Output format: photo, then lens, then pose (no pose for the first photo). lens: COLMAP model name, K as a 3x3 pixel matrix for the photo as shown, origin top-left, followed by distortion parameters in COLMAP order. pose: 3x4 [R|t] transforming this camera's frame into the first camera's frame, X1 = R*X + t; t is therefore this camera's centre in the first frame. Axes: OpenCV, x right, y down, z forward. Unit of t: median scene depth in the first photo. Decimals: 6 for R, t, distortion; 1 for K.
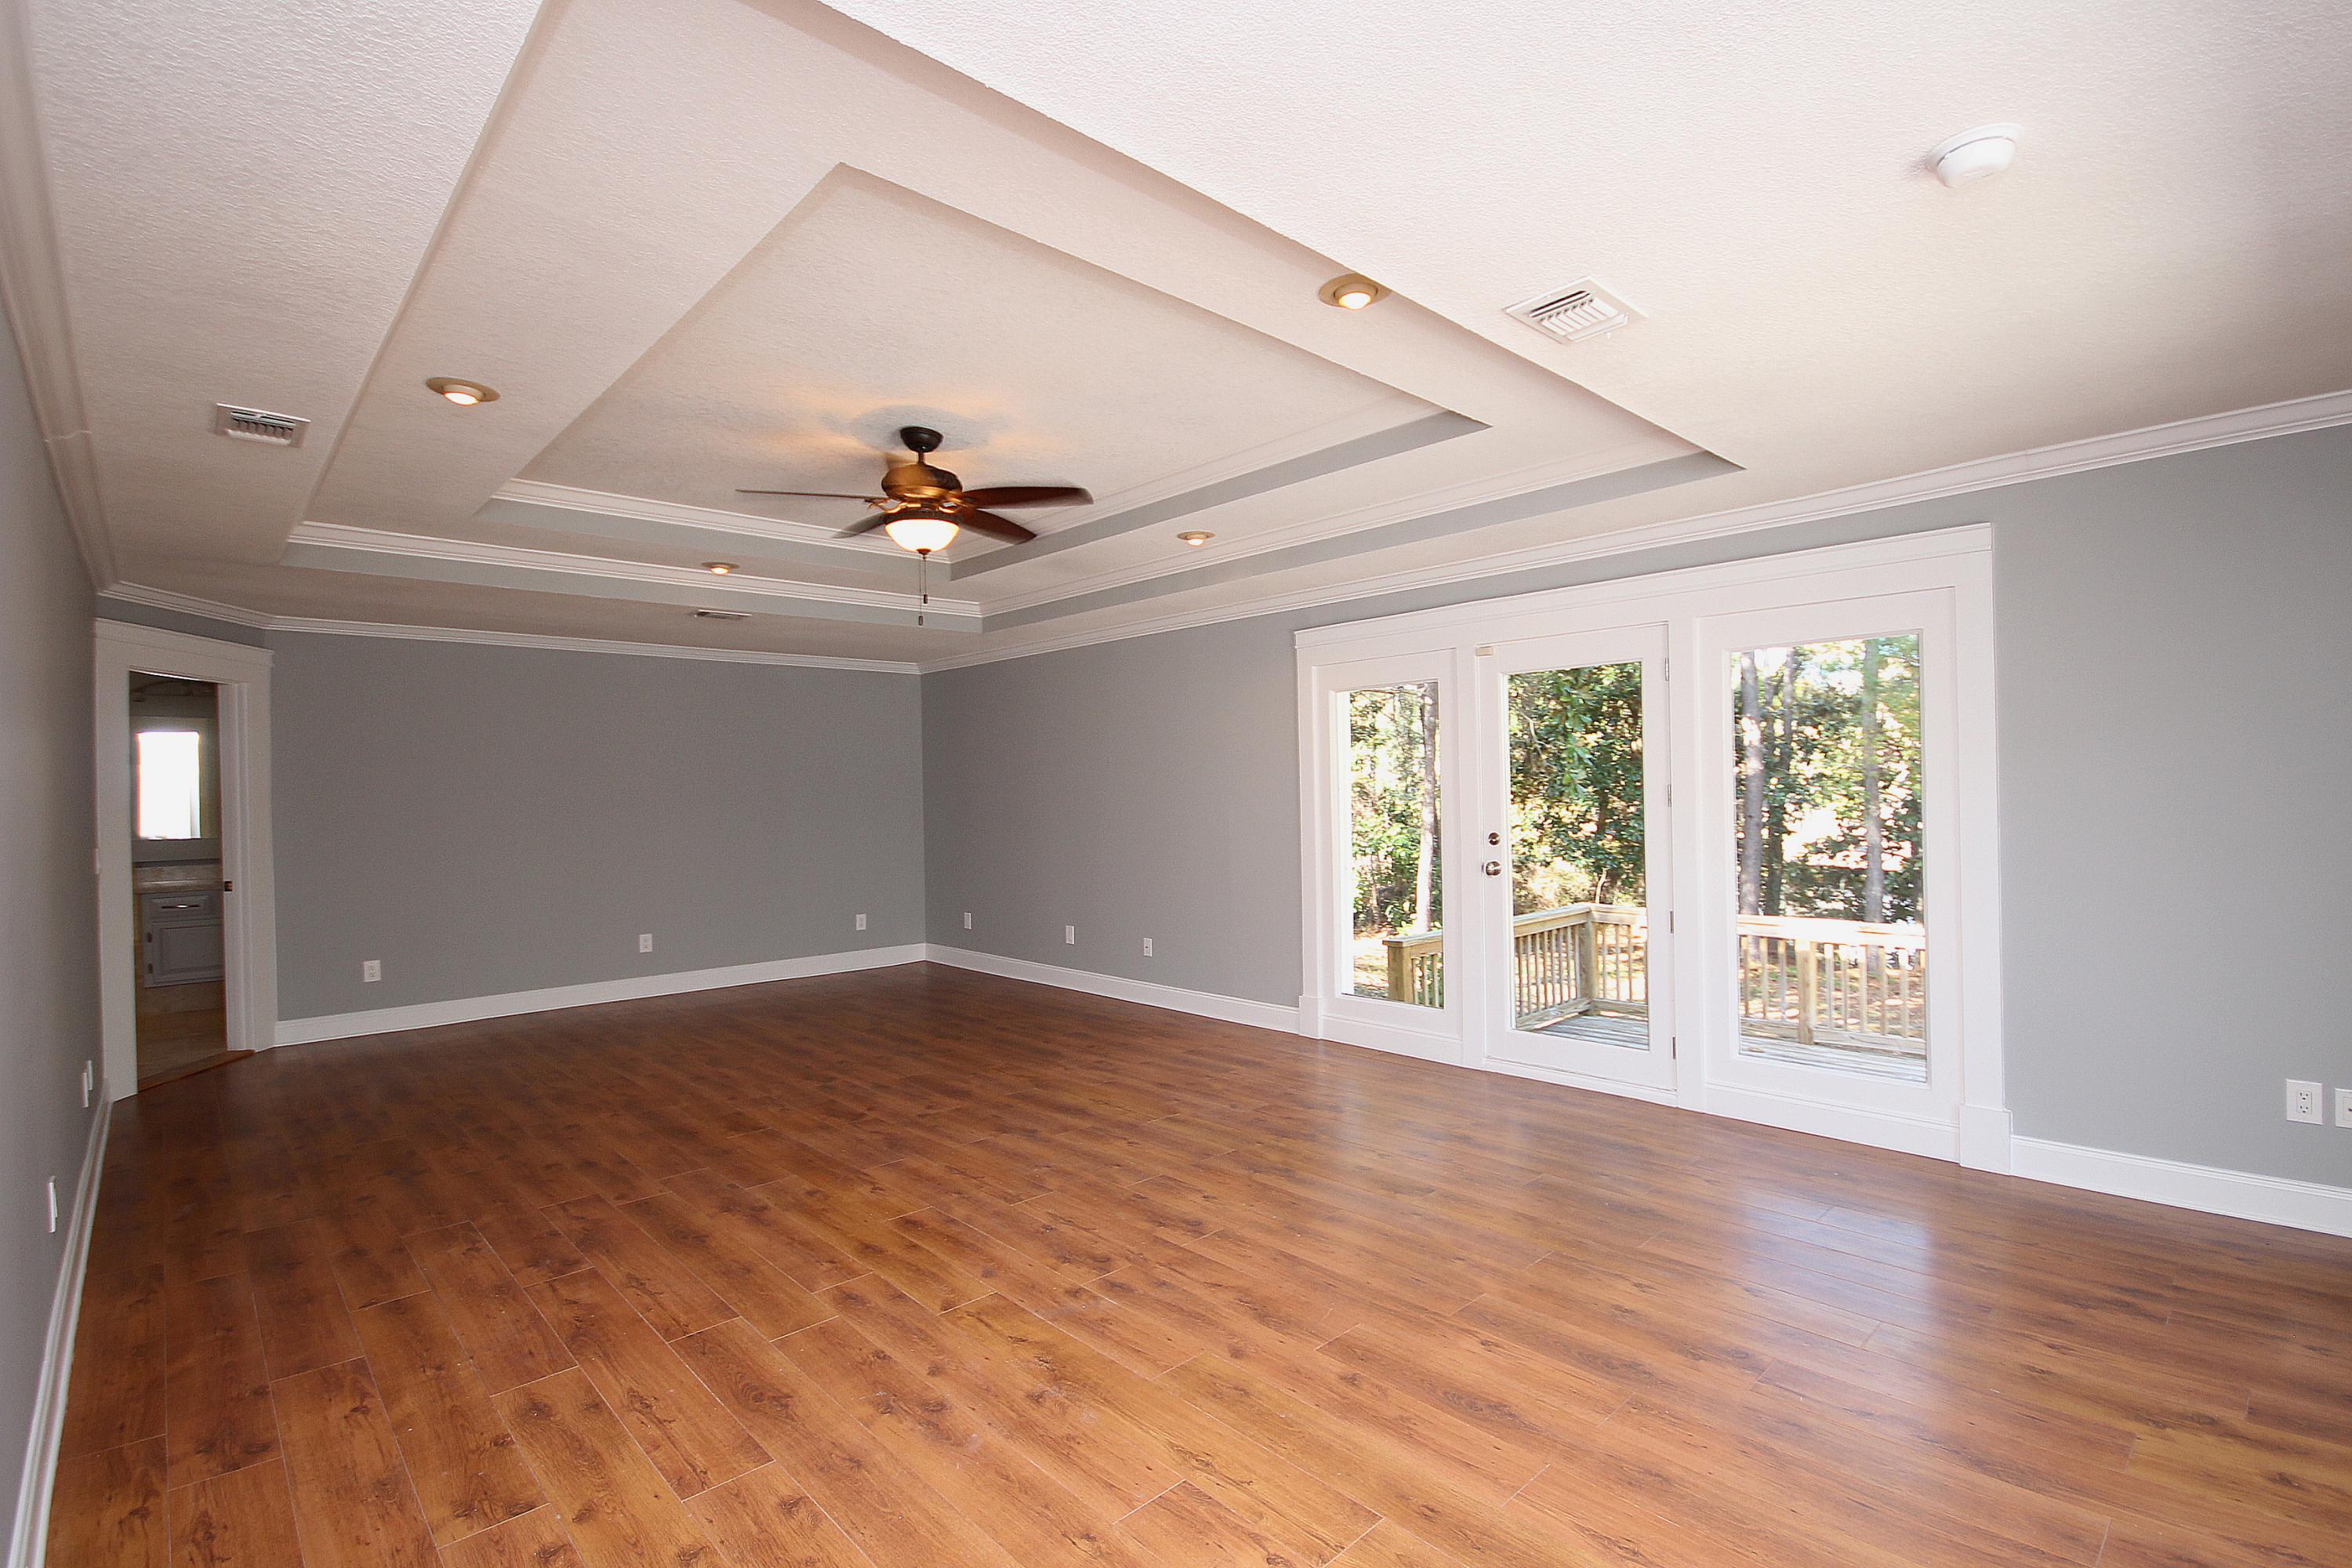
lens RADIAL K [[1082.1, 0, 1178.9], [0, 1082.1, 795.1], [0, 0, 1]] dist [0.004807, -0.010022]
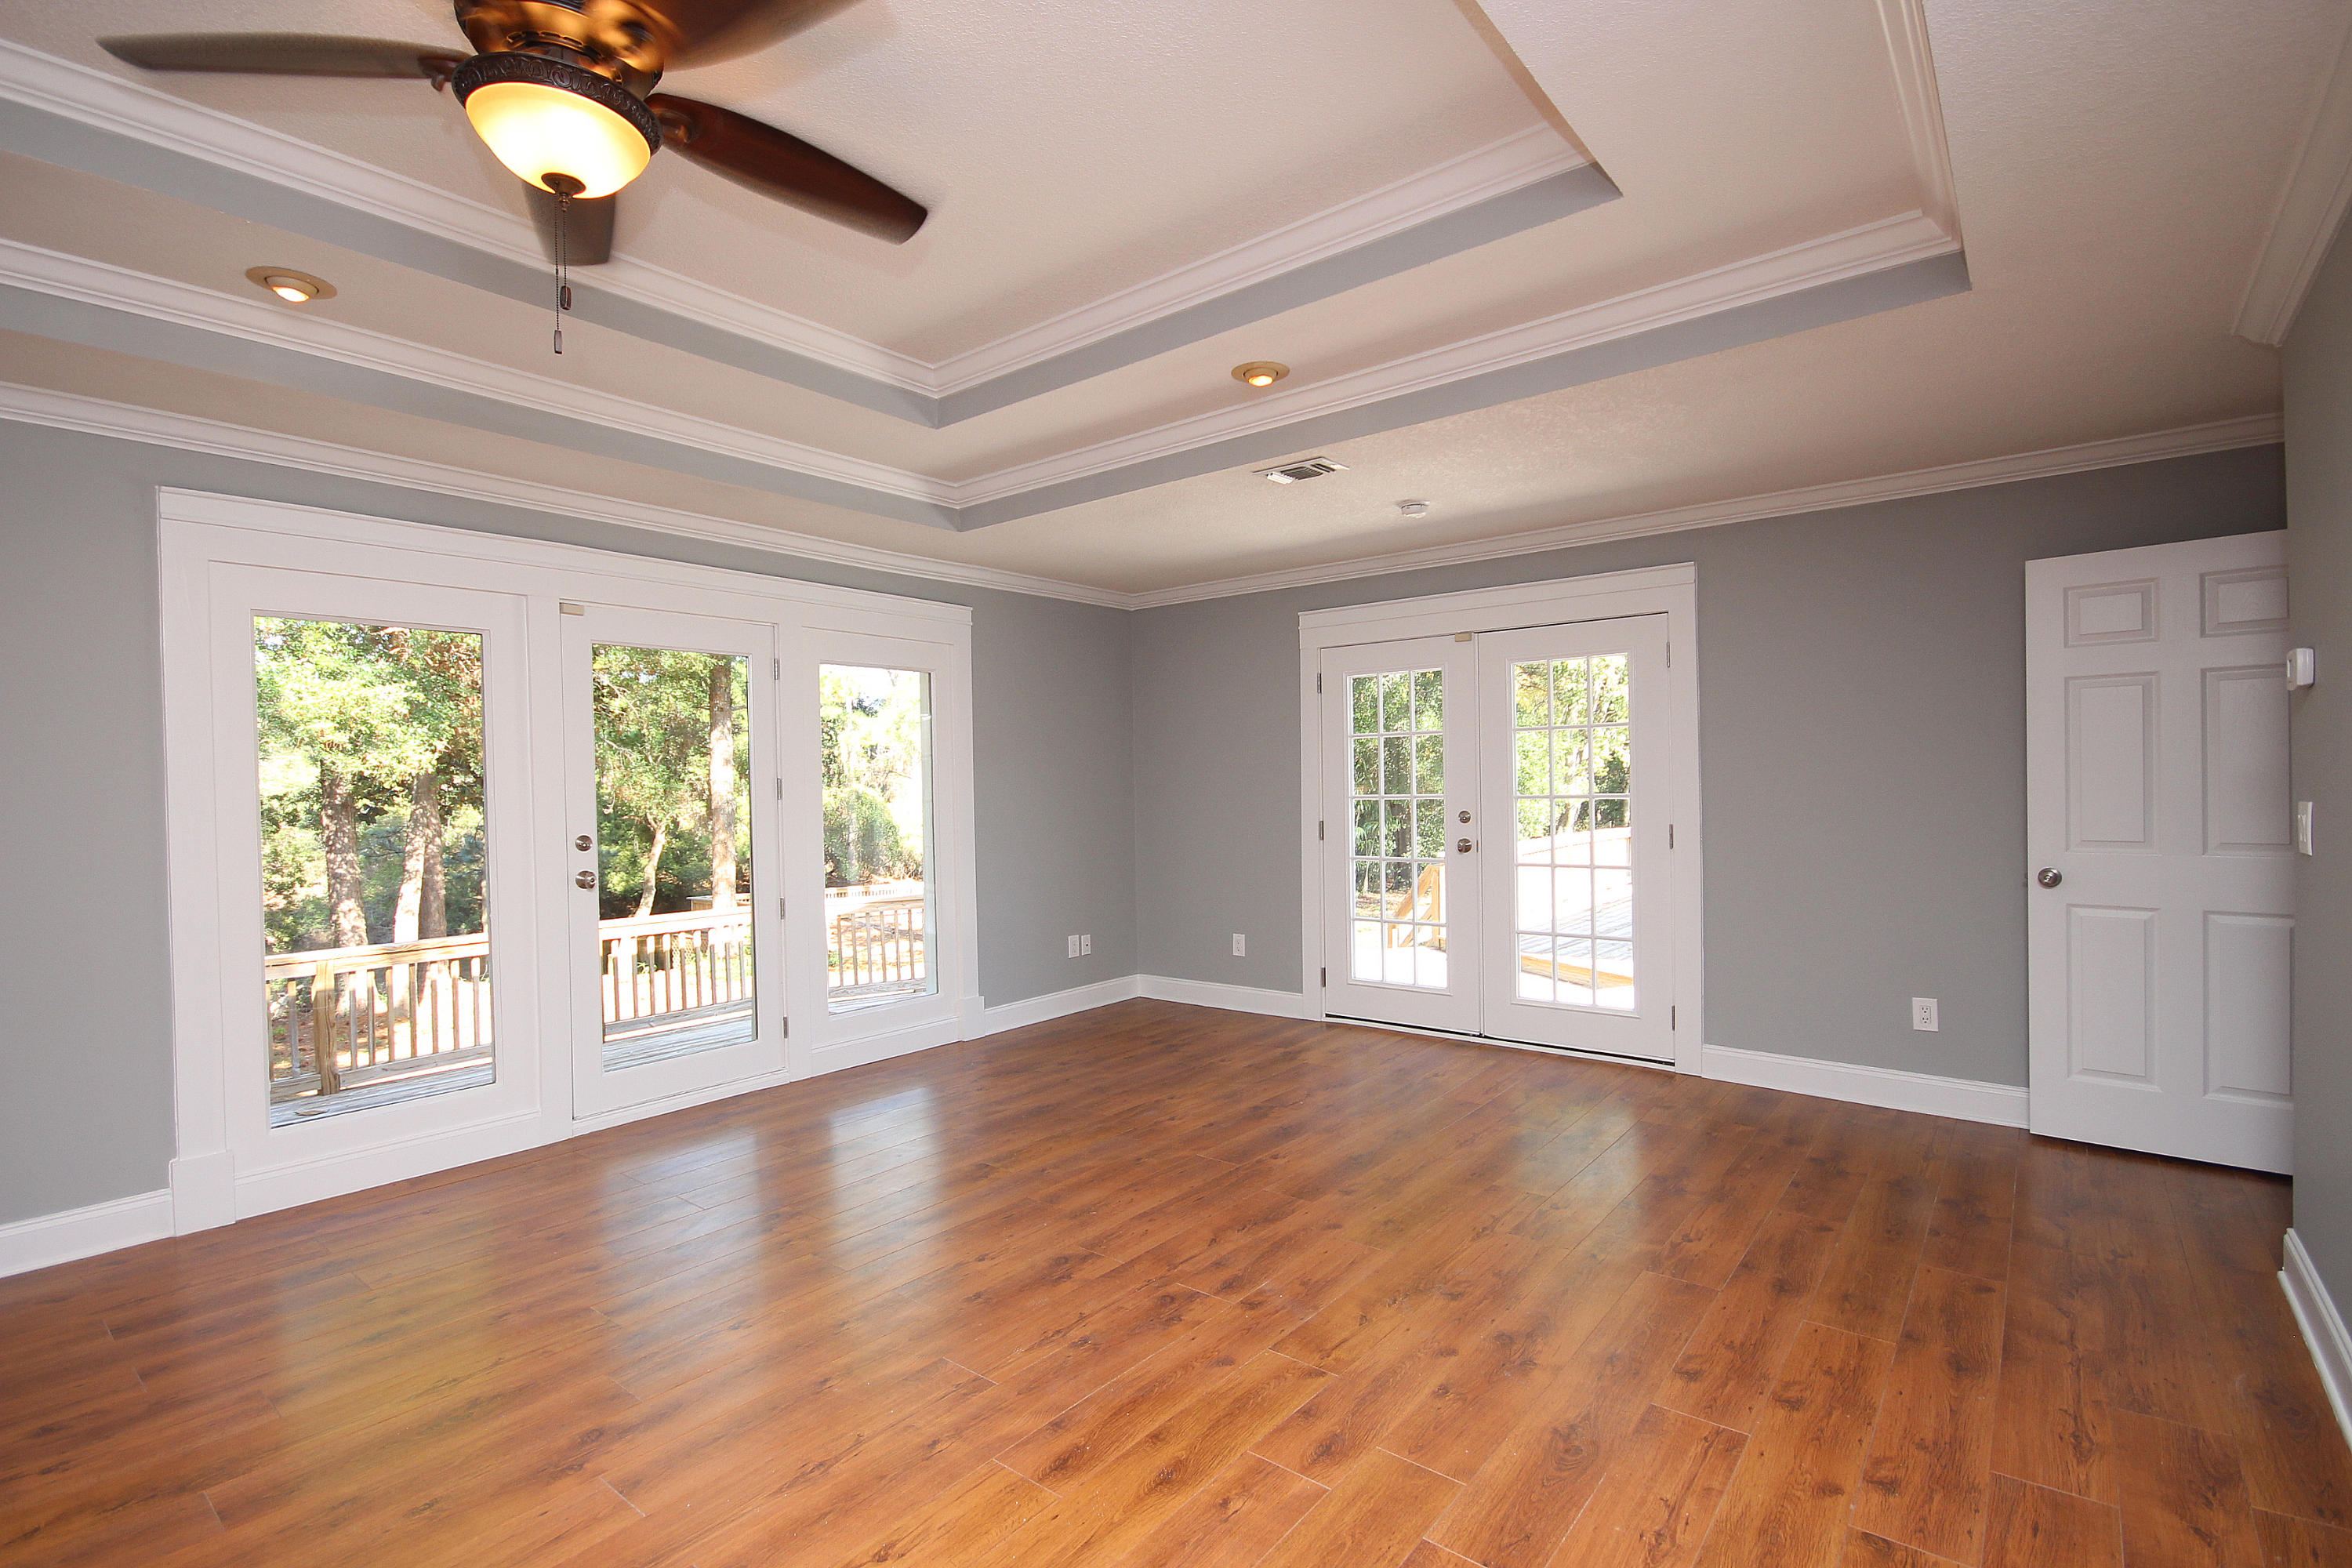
lens RADIAL K [[1082.1, 0, 1178.9], [0, 1082.1, 795.1], [0, 0, 1]] dist [0.004807, -0.010022]
pose [[-0.141102, 0.014546, 0.989888, -0.990808], [0.022947, 0.999671, -0.011419, 0.043457], [-0.989729, 0.021104, -0.141389, 1.182501]]
